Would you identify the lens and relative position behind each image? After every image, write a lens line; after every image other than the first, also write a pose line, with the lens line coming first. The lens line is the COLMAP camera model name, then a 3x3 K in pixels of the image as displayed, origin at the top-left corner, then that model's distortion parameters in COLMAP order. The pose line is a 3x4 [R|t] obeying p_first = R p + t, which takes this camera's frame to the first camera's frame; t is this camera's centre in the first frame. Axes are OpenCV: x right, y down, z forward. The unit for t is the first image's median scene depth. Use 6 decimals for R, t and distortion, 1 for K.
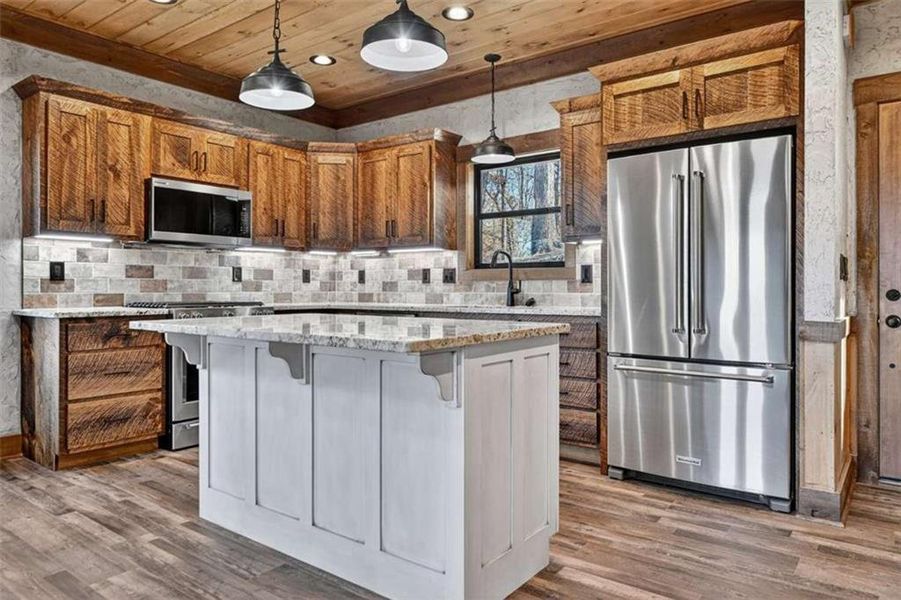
lens RADIAL K [[599.0, 0, 456.2], [0, 599.0, 292.3], [0, 0, 1]] dist [-0.003291, 0.006590]
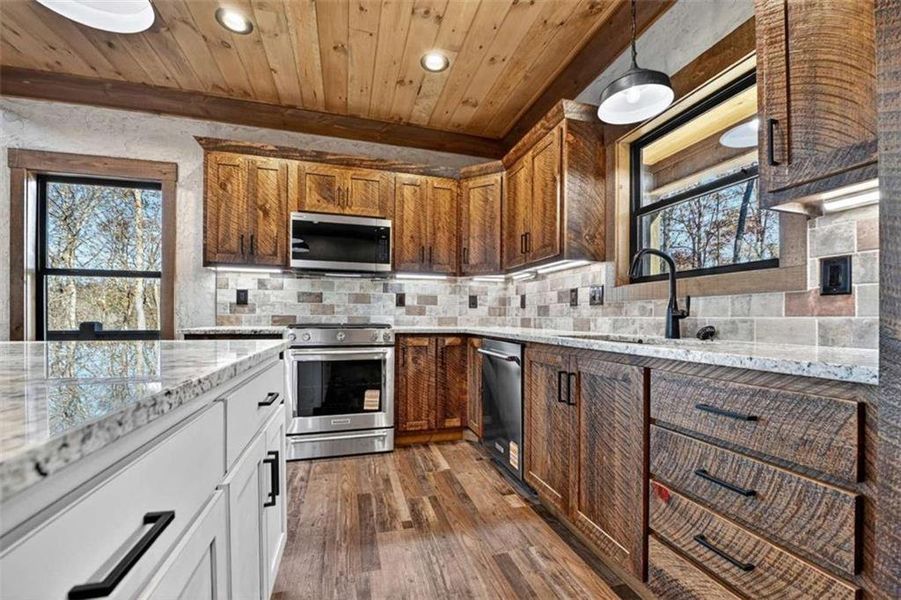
lens RADIAL K [[364.8, 0, 461.0], [0, 364.8, 317.6], [0, 0, 1]] dist [-0.014142, -0.002862]
pose [[0.809561, 0.005646, -0.587009, 0.153277], [-0.010877, 0.999926, -0.005384, 0.006698], [0.586935, 0.010744, 0.809563, 0.636586]]
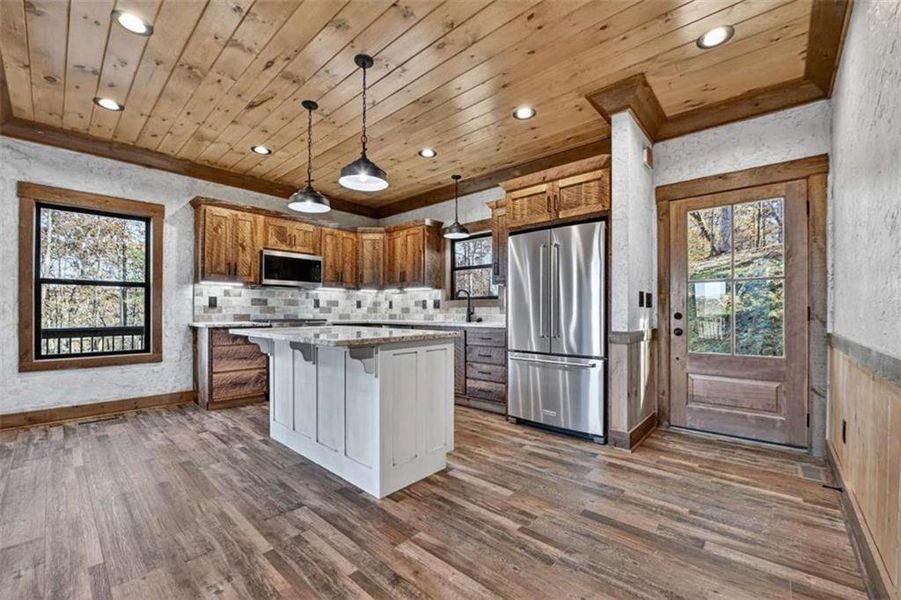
lens RADIAL K [[364.8, 0, 456.4], [0, 364.8, 312.2], [0, 0, 1]] dist [-0.014142, -0.002862]
pose [[0.996951, 0.001462, -0.078012, 0.156128], [-0.001821, 0.999988, -0.004537, 0.000000], [0.078005, 0.004665, 0.996942, -0.040988]]
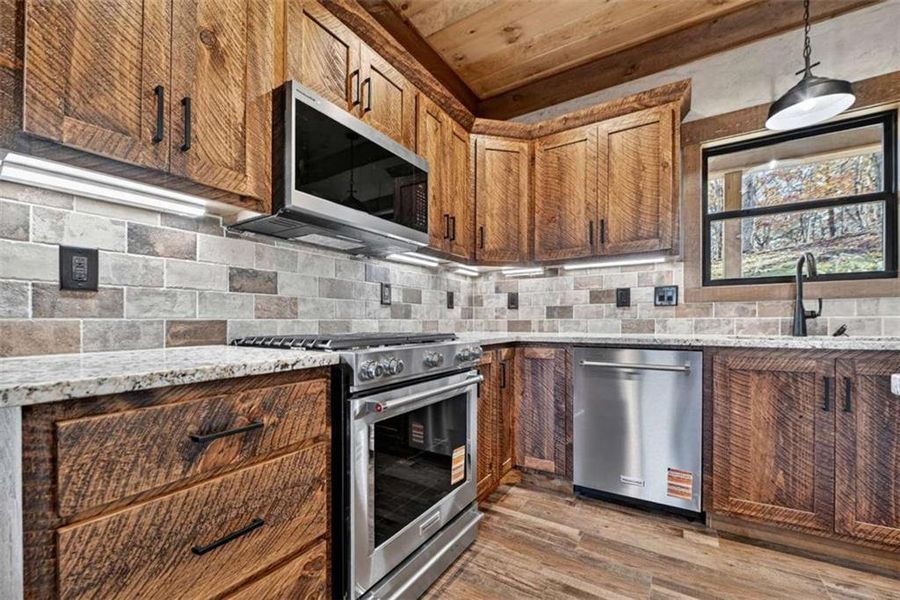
lens RADIAL K [[364.4, 0, 443.0], [0, 364.4, 323.3], [0, 0, 1]] dist [-0.014142, -0.002862]
pose [[0.996887, -0.006914, 0.078539, -0.409692], [0.007018, 0.999975, -0.001048, 0.006464], [-0.078529, 0.001596, 0.996911, 0.699506]]
